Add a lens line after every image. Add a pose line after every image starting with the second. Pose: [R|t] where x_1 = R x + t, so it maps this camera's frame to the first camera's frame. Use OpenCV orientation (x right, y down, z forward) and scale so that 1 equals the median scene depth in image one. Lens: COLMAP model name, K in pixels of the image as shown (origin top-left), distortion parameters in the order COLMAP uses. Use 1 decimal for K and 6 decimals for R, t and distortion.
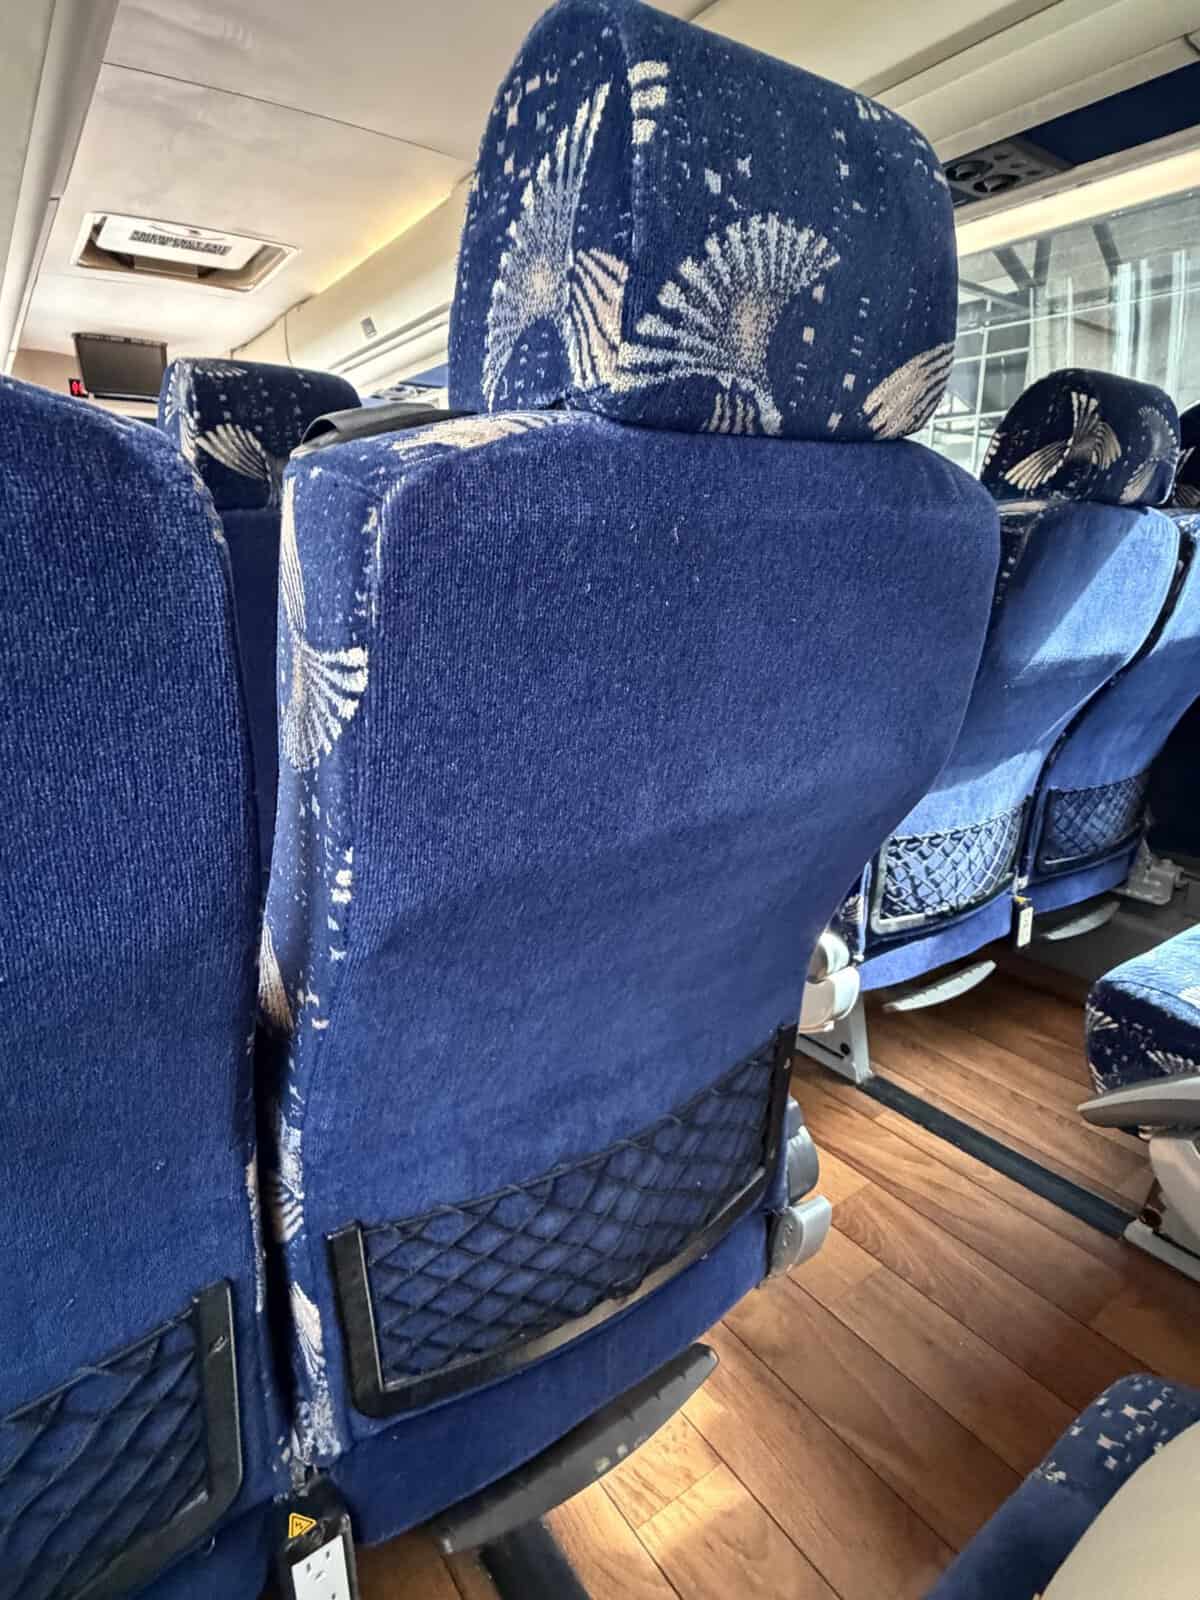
lens RADIAL K [[839.4, 0, 600.0], [0, 839.4, 800.0], [0, 0, 1]] dist [-0.000700, 0.000036]
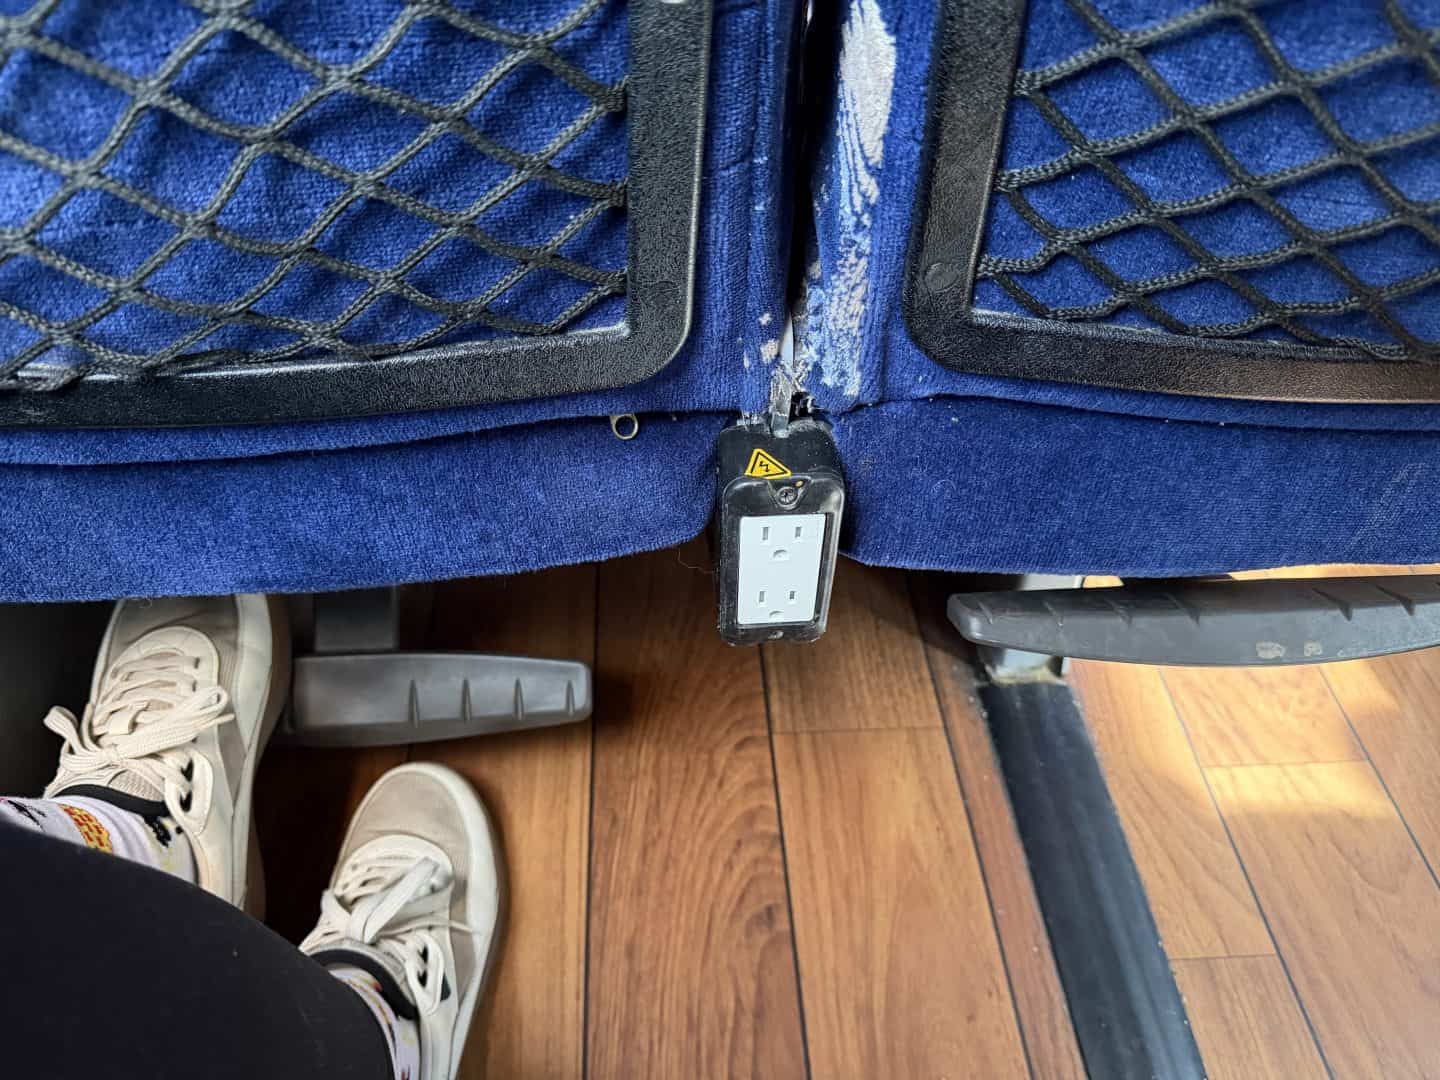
lens RADIAL K [[976.2, 0, 720.0], [0, 976.2, 540.0], [0, 0, 1]] dist [-0.005947, -0.001795]
pose [[0.840719, 0.419914, -0.341854, -0.131611], [-0.159425, 0.795319, 0.584852, 0.504646], [0.517470, -0.437196, 0.735584, 0.458163]]
